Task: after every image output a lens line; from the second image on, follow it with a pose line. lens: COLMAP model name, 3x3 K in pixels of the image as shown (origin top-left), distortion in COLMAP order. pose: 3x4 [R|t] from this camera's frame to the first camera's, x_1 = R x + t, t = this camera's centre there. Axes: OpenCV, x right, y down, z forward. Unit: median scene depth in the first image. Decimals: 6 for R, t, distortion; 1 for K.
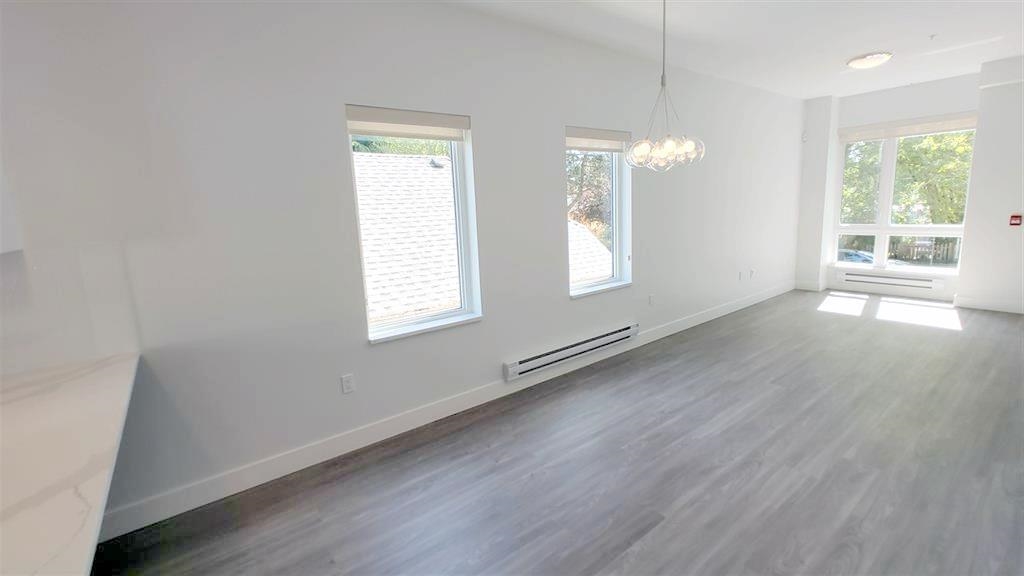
lens RADIAL K [[441.4, 0, 507.6], [0, 441.4, 285.3], [0, 0, 1]] dist [0.001537, 0.000936]
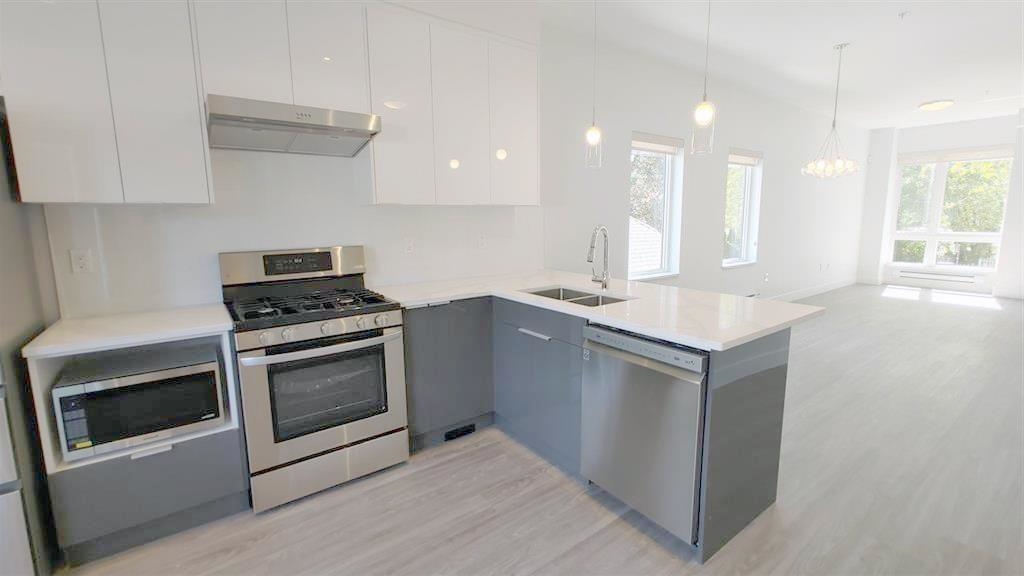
lens RADIAL K [[441.4, 0, 509.0], [0, 441.4, 285.4], [0, 0, 1]] dist [0.001537, 0.000936]
pose [[0.999012, 0.042175, -0.013975, -0.337548], [-0.042411, 0.998955, -0.017048, 0.089389], [0.013241, 0.017624, 0.999757, -0.270587]]
